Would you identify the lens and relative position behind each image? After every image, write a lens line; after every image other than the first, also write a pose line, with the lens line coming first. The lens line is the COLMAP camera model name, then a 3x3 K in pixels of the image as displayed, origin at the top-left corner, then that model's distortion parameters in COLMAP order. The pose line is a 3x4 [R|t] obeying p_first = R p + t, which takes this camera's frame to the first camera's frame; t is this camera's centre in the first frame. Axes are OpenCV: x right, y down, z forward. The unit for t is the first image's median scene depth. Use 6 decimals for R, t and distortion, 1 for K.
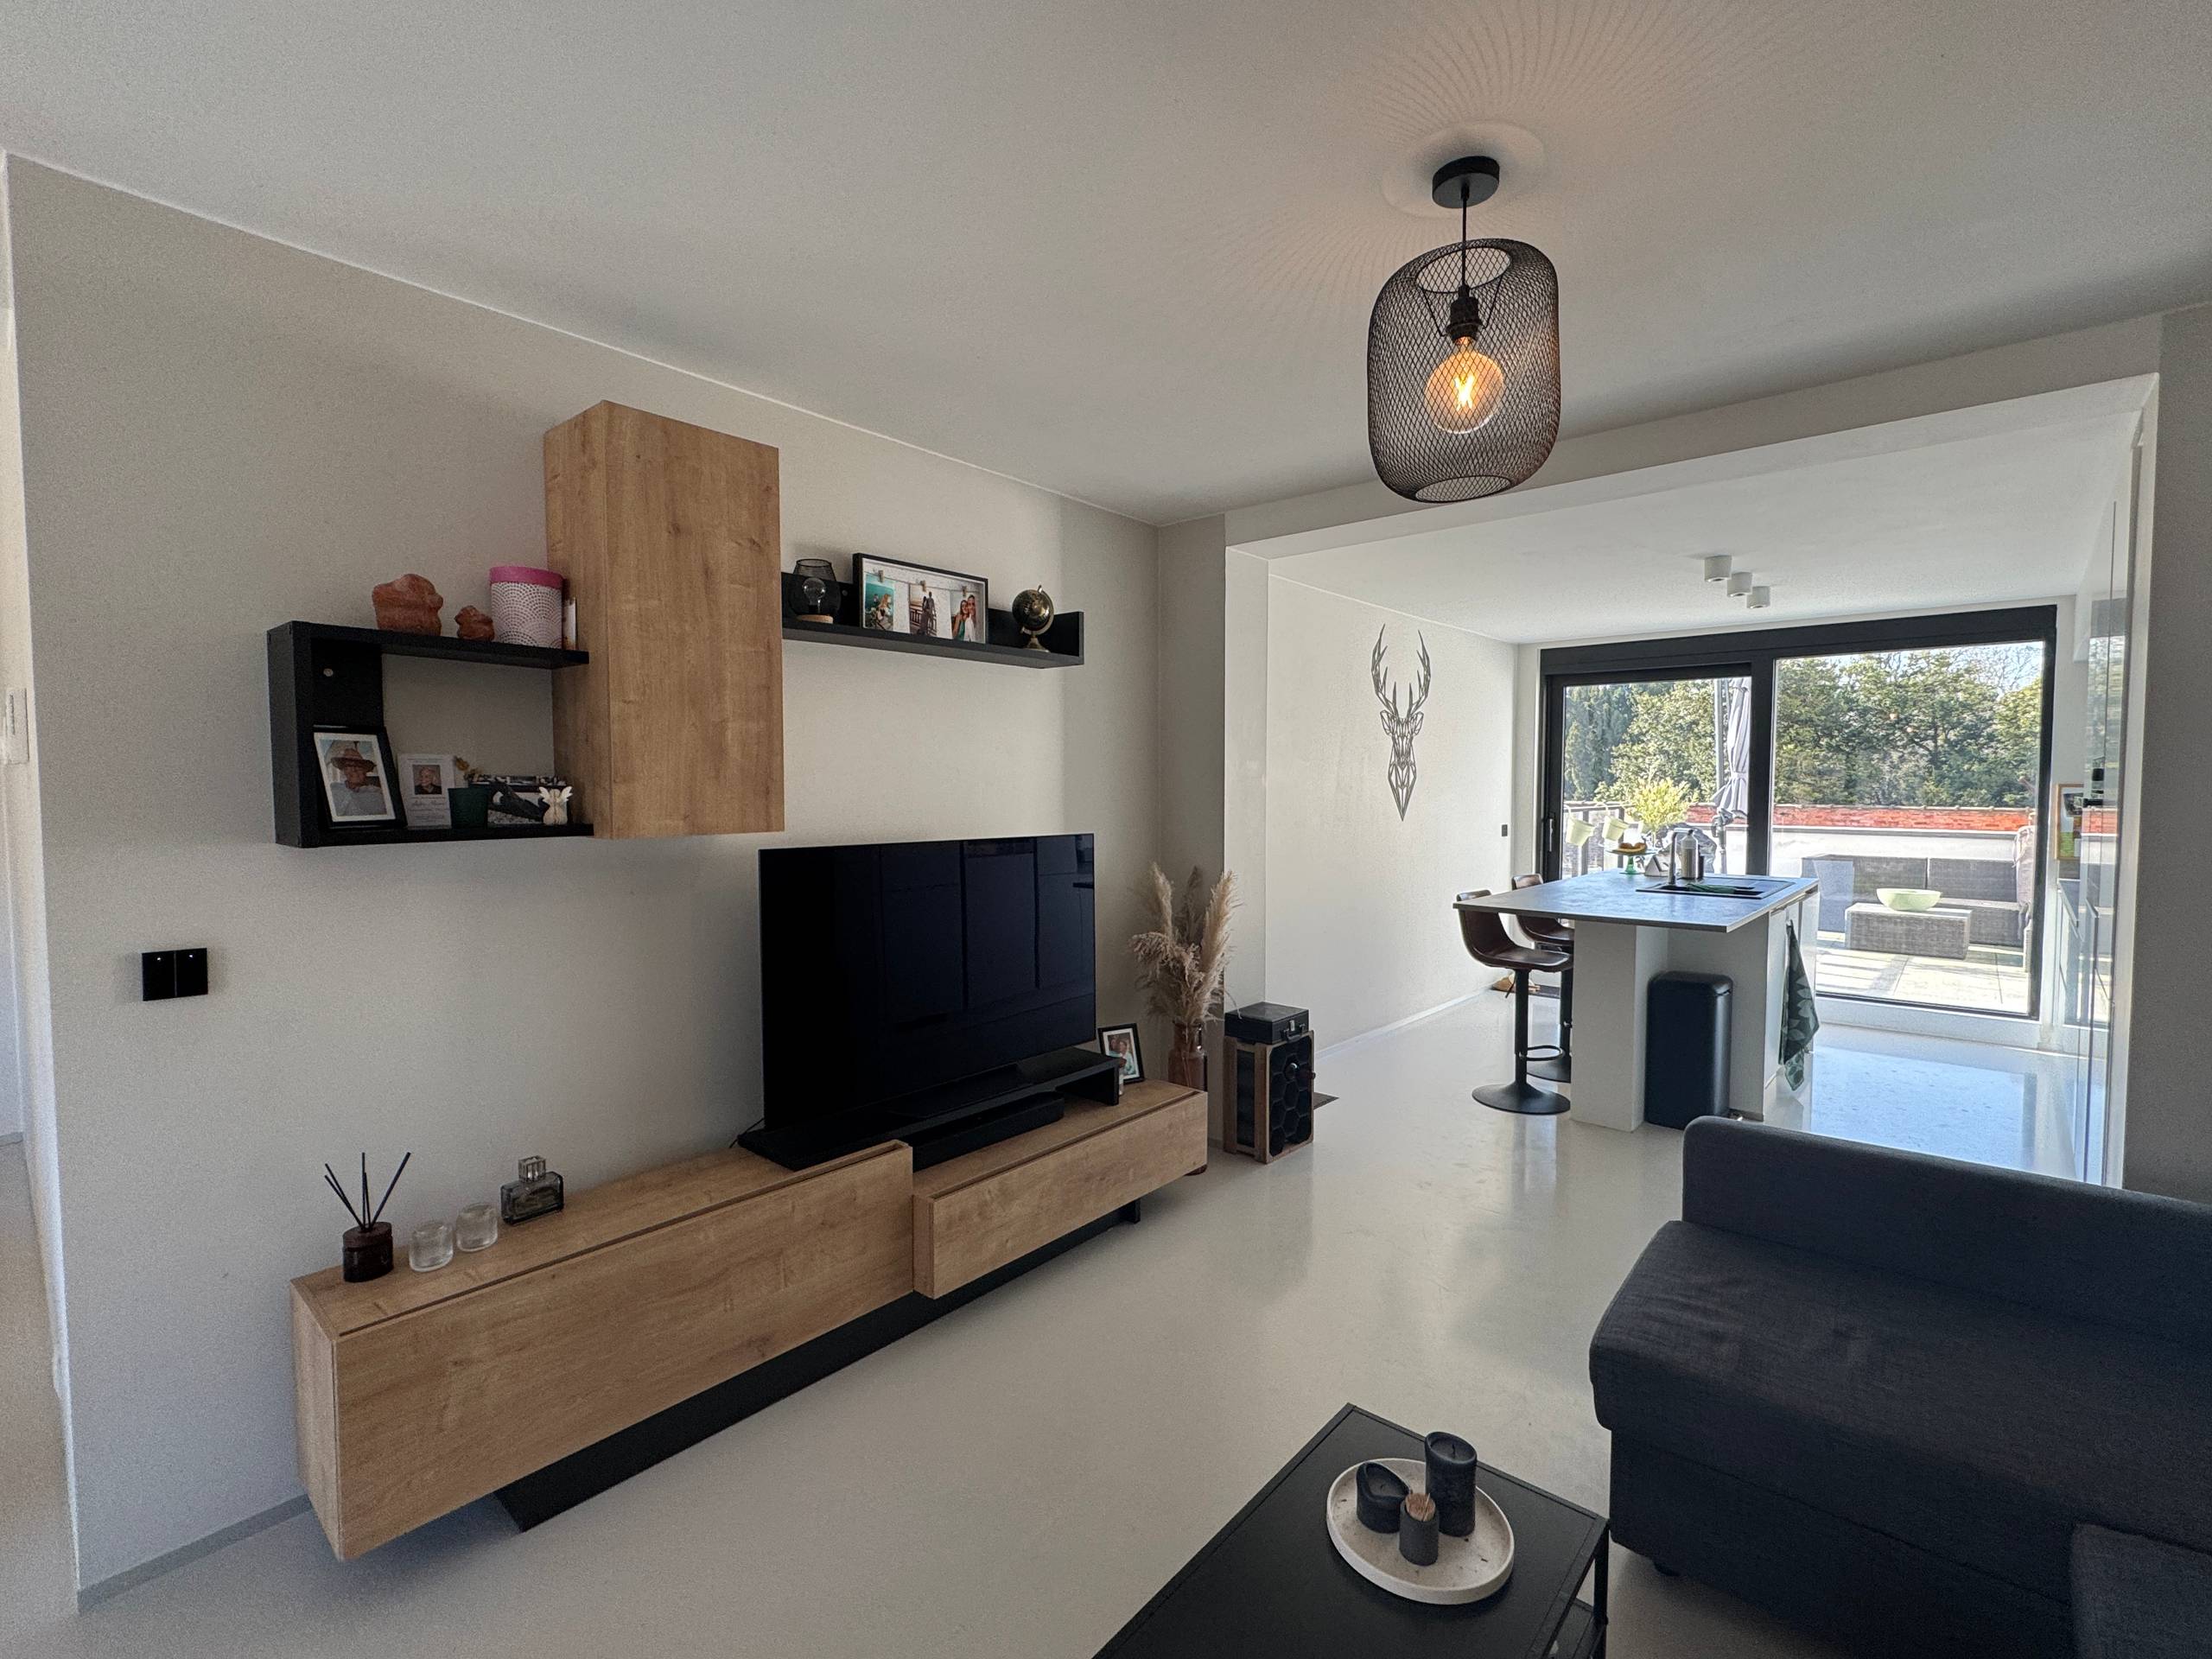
lens RADIAL K [[986.2, 0, 1106.0], [0, 986.2, 829.5], [0, 0, 1]] dist [-0.002650, -0.000404]
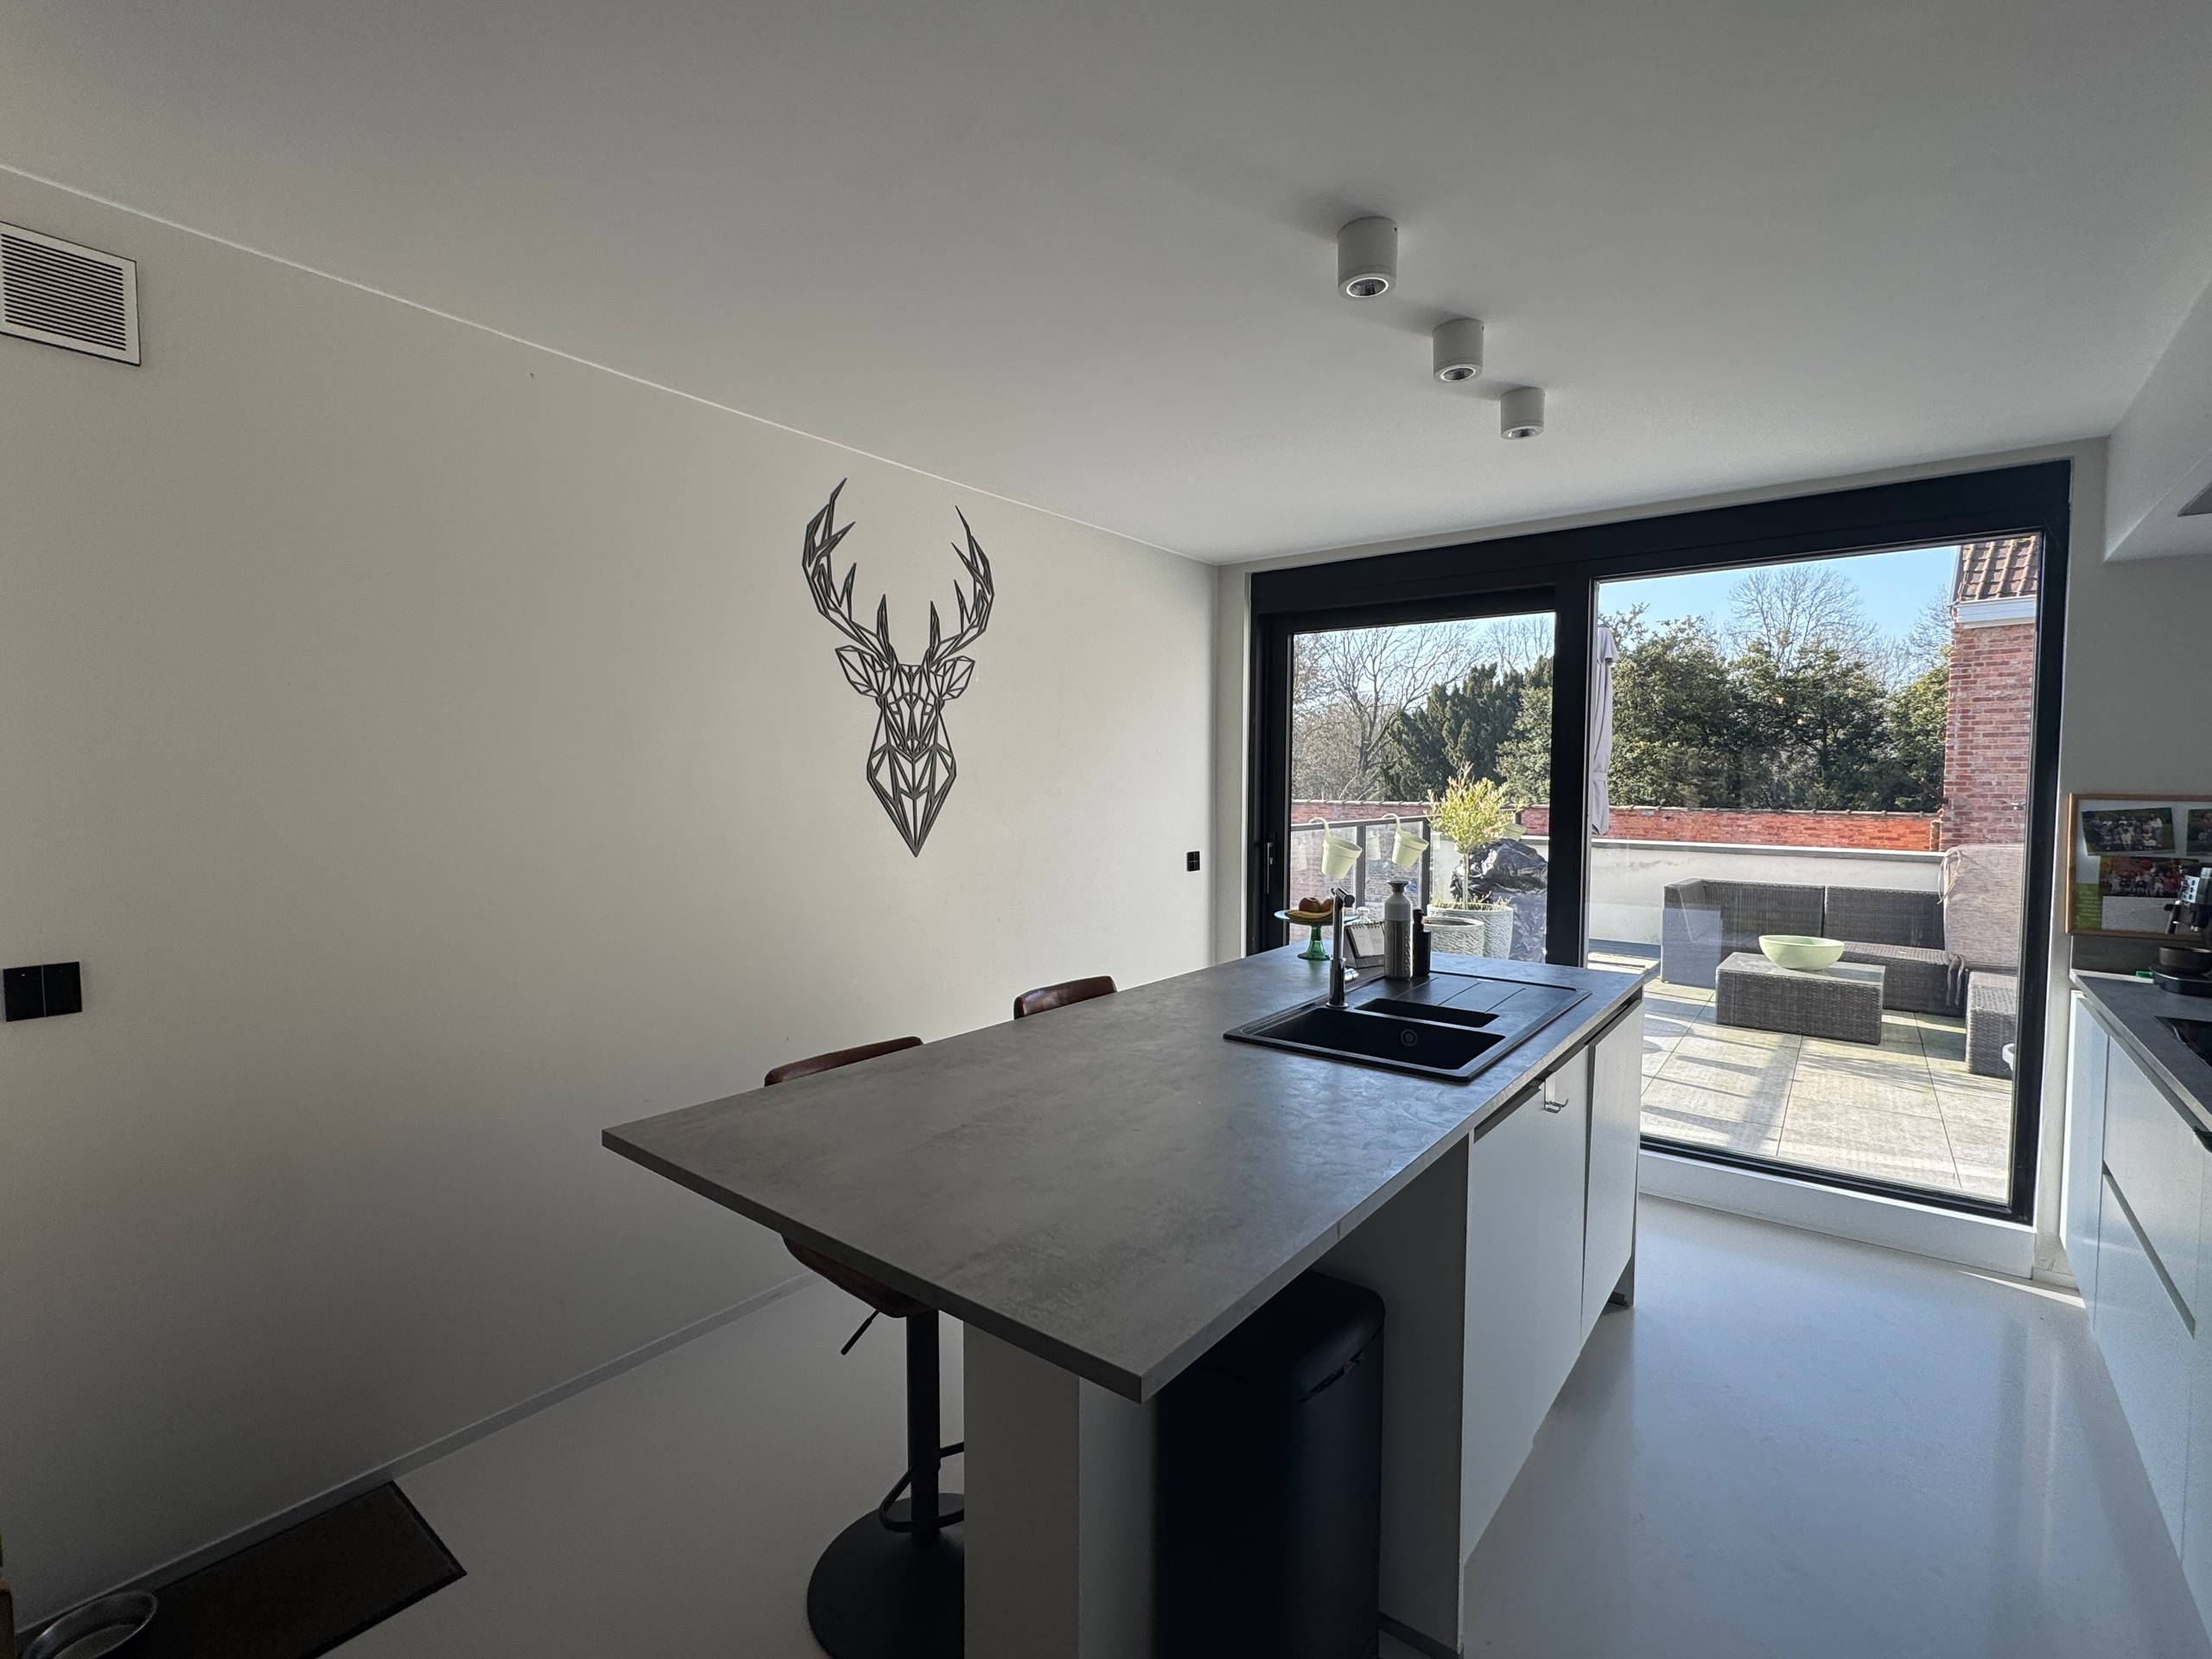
lens RADIAL K [[986.2, 0, 1106.0], [0, 986.2, 829.5], [0, 0, 1]] dist [-0.002650, -0.000404]
pose [[0.997329, 0.000773, 0.073042, 0.186089], [-0.000979, 0.999996, 0.002796, -0.012834], [-0.073039, -0.002860, 0.997325, 0.232376]]
